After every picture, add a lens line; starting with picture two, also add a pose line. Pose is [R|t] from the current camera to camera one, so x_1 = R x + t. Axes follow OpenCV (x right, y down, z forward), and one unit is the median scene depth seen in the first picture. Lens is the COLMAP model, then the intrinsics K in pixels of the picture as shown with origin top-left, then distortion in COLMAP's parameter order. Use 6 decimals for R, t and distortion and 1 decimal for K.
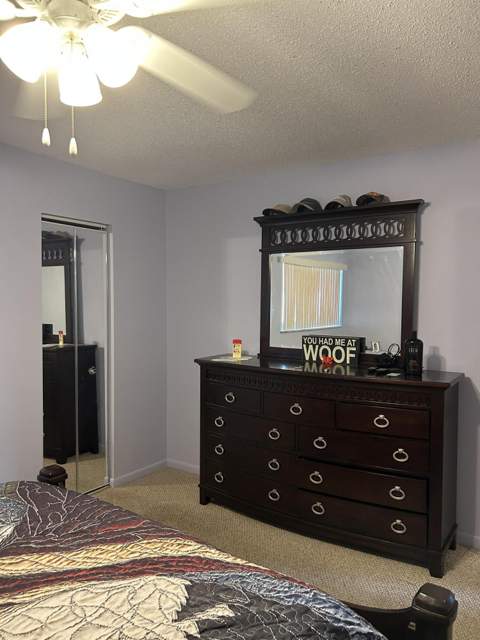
lens RADIAL K [[488.8, 0, 240.2], [0, 488.8, 303.9], [0, 0, 1]] dist [0.040244, -0.000843]
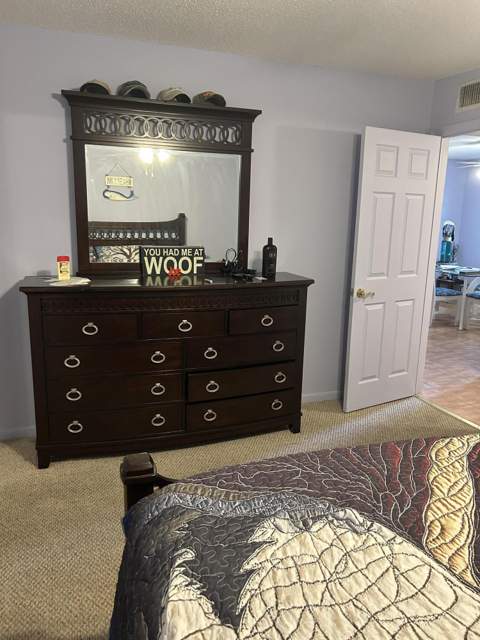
lens RADIAL K [[487.5, 0, 240.0], [0, 487.5, 320.0], [0, 0, 1]] dist [0.043899, -0.003634]
pose [[0.587195, -0.164203, 0.792615, -0.519666], [-0.014079, 0.976988, 0.212829, 0.002535], [-0.809323, -0.136131, 0.571371, 0.348614]]
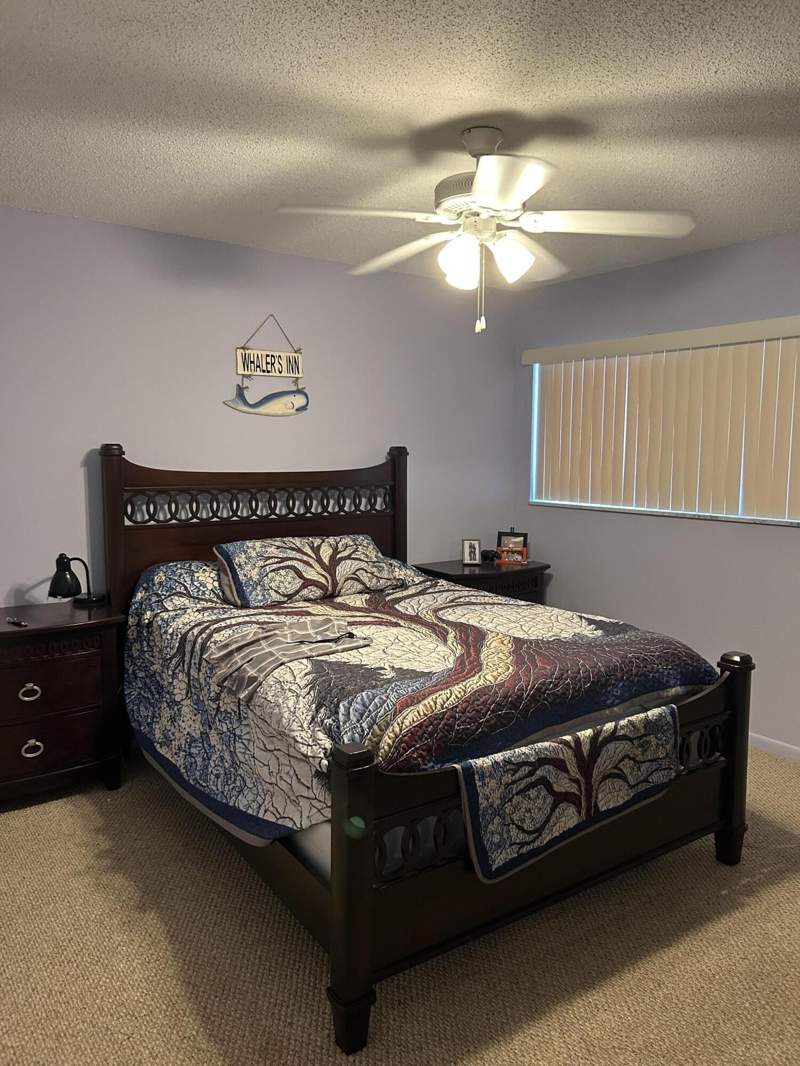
lens RADIAL K [[812.0, 0, 400.0], [0, 812.0, 533.0], [0, 0, 1]] dist [0.043899, -0.003634]
pose [[-0.353260, 0.089452, -0.931239, 0.687974], [-0.008327, 0.995078, 0.098743, 0.003721], [0.935488, 0.042636, -0.350777, 0.618082]]
